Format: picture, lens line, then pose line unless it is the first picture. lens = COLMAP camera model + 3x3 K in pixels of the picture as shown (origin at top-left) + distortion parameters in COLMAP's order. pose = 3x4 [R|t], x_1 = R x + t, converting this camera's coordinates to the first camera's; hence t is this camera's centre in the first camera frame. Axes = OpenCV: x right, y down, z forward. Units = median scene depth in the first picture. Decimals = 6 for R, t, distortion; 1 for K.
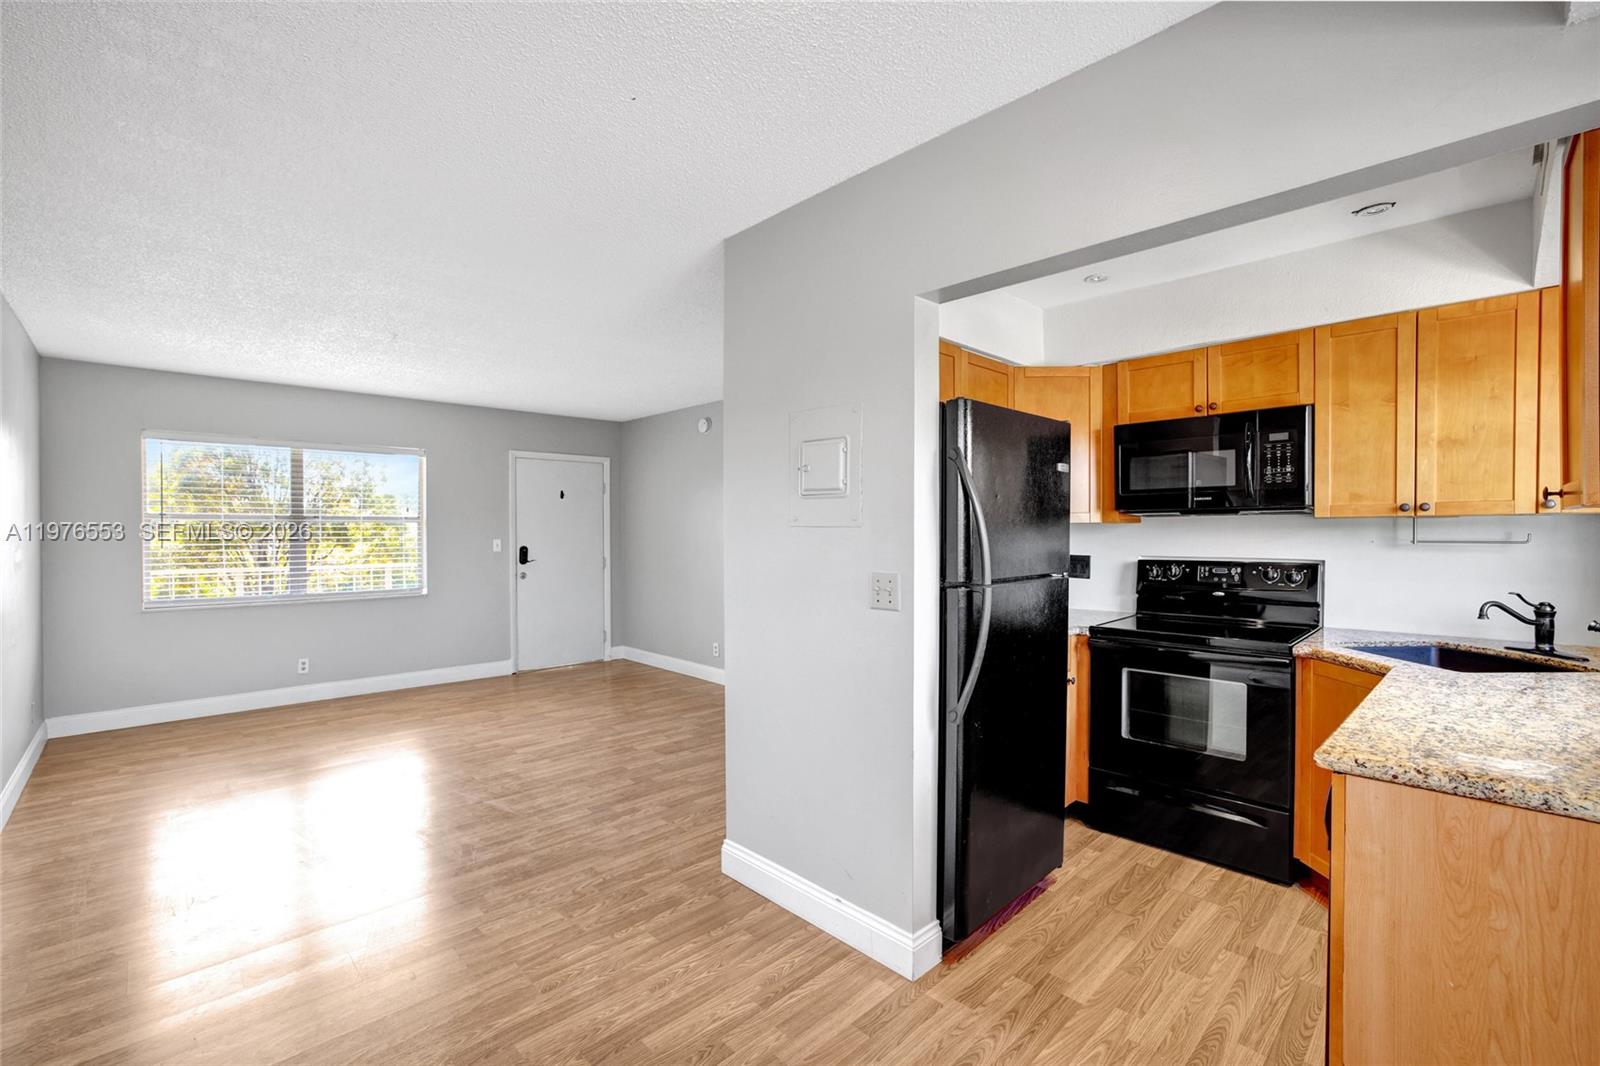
lens RADIAL K [[685.1, 0, 787.4], [0, 685.1, 549.3], [0, 0, 1]] dist [-0.036438, 0.007811]
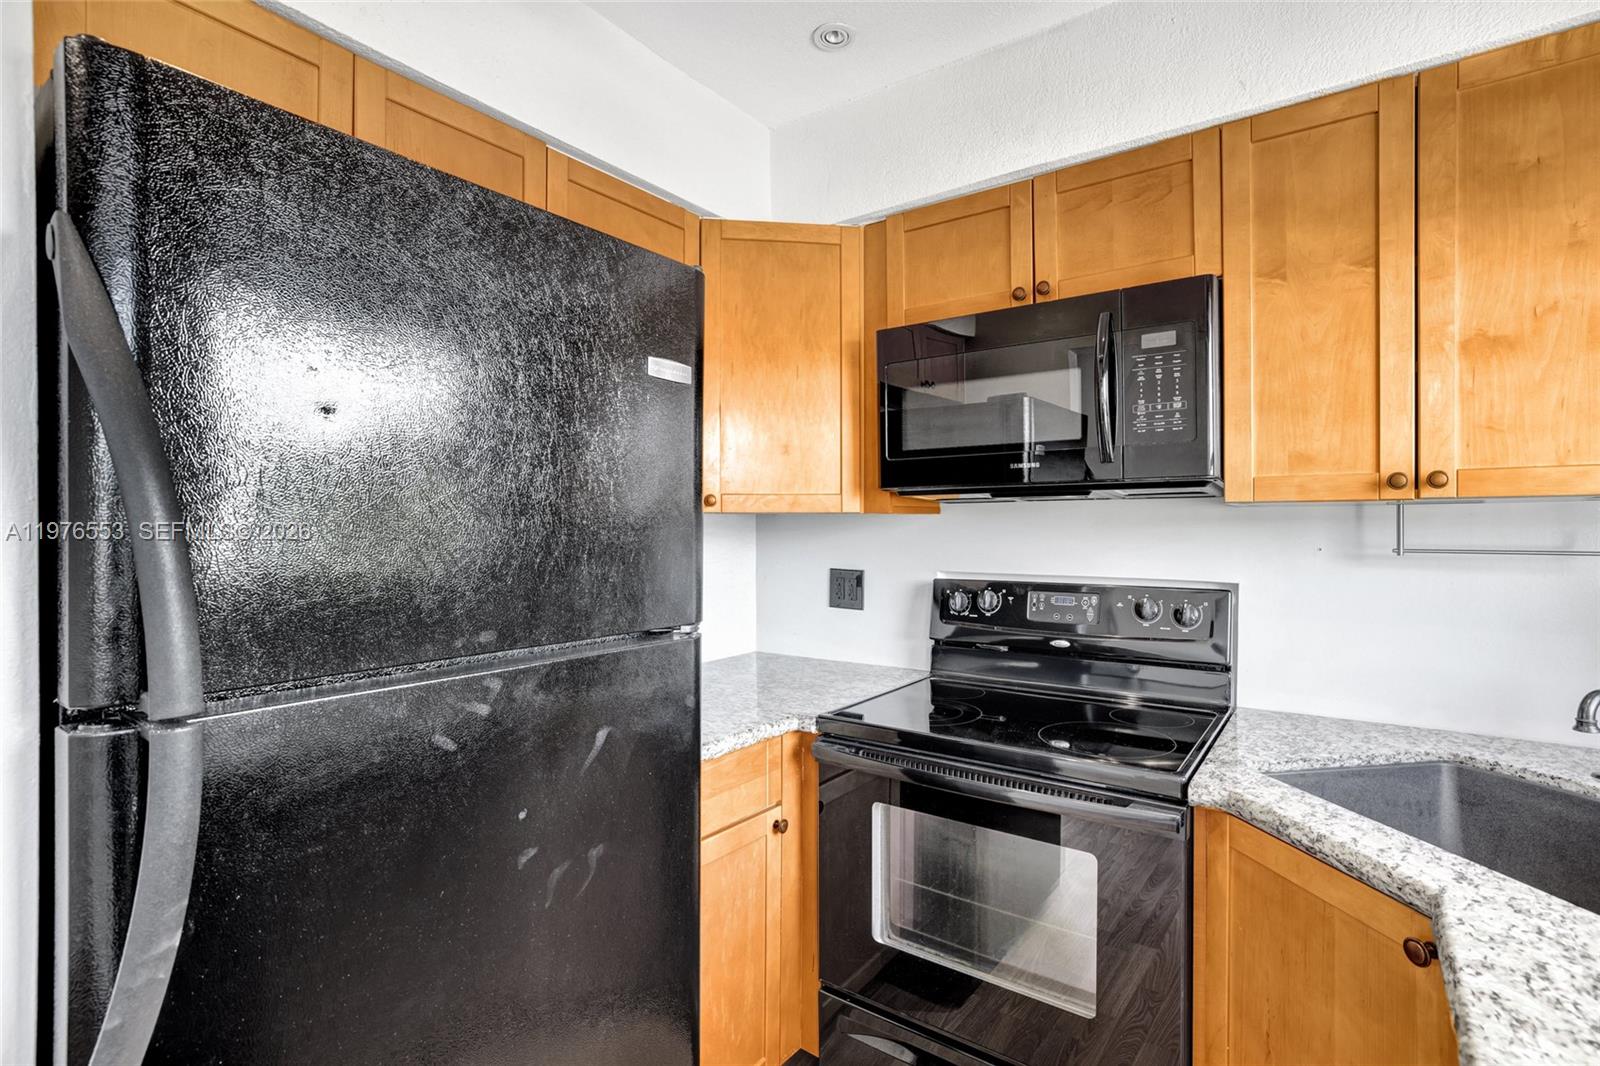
lens RADIAL K [[767.9, 0, 797.5], [0, 767.9, 531.2], [0, 0, 1]] dist [-0.025416, 0.007601]
pose [[0.984123, 0.004938, 0.177420, 0.368541], [-0.001062, 0.999759, -0.021935, -0.012670], [-0.177486, 0.021398, 0.983891, 0.495170]]
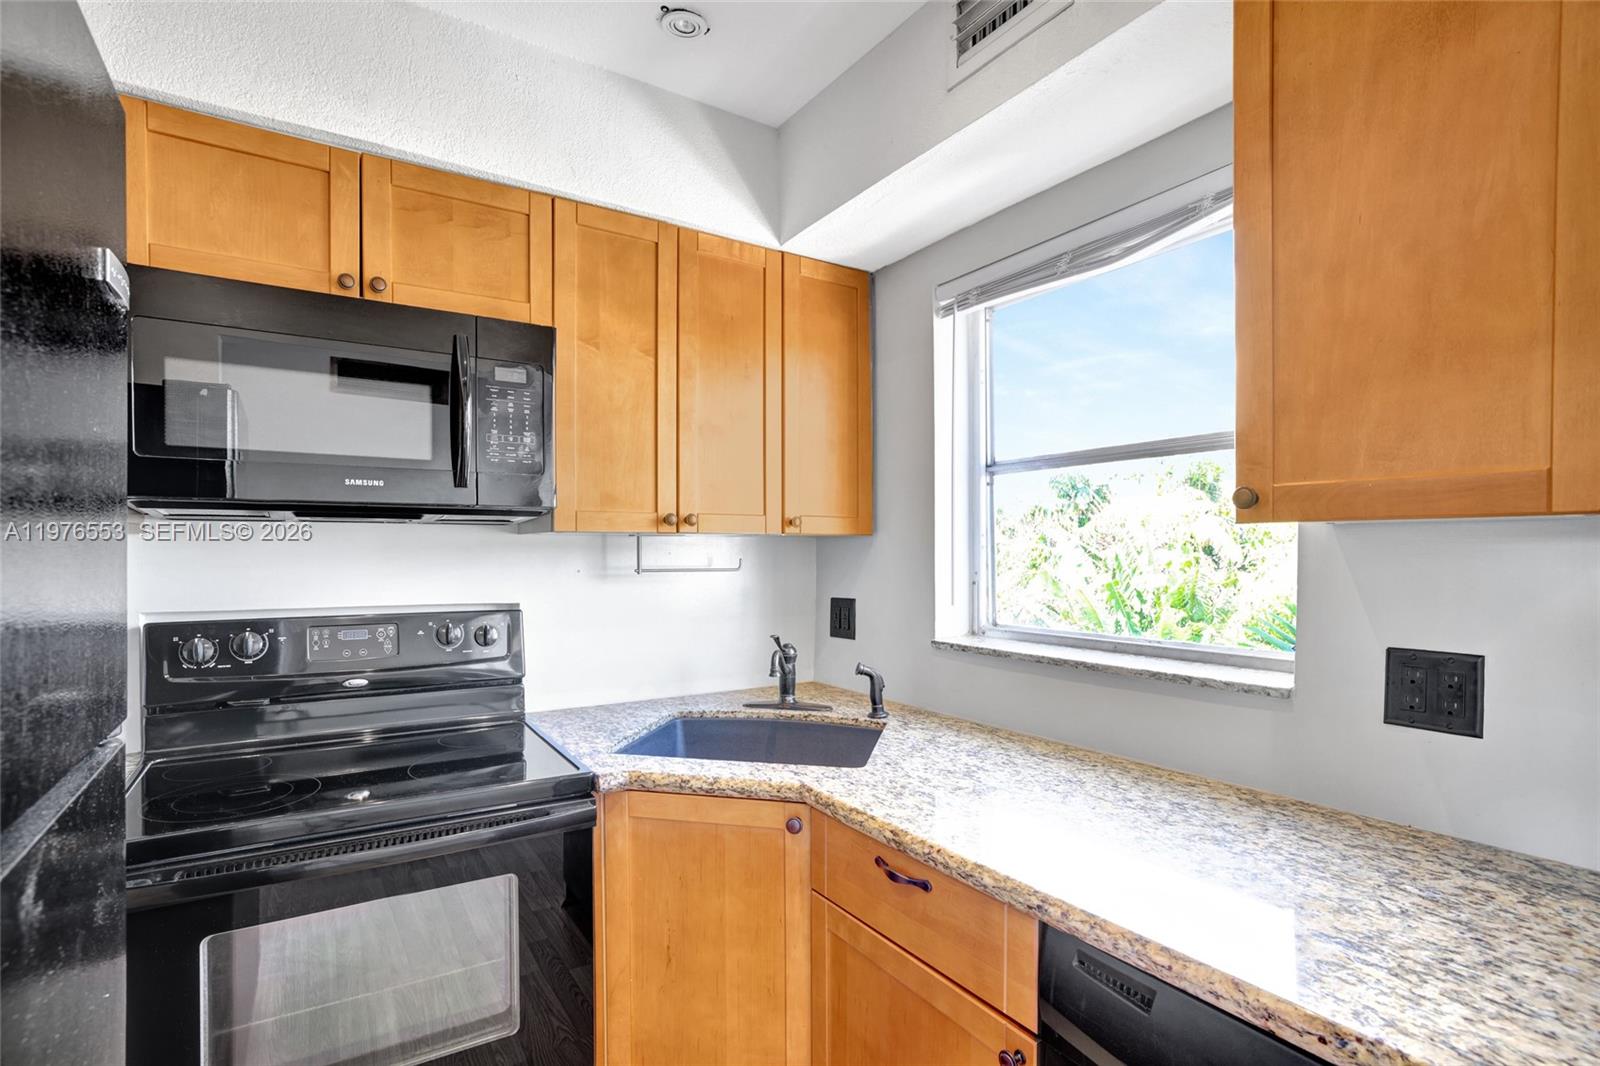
lens RADIAL K [[799.9, 0, 808.2], [0, 799.9, 561.1], [0, 0, 1]] dist [-0.022266, -0.000313]
pose [[0.169780, -0.008025, 0.985449, 0.155667], [0.019558, 0.999797, 0.004773, -0.020796], [-0.985288, 0.018463, 0.169902, 0.669997]]
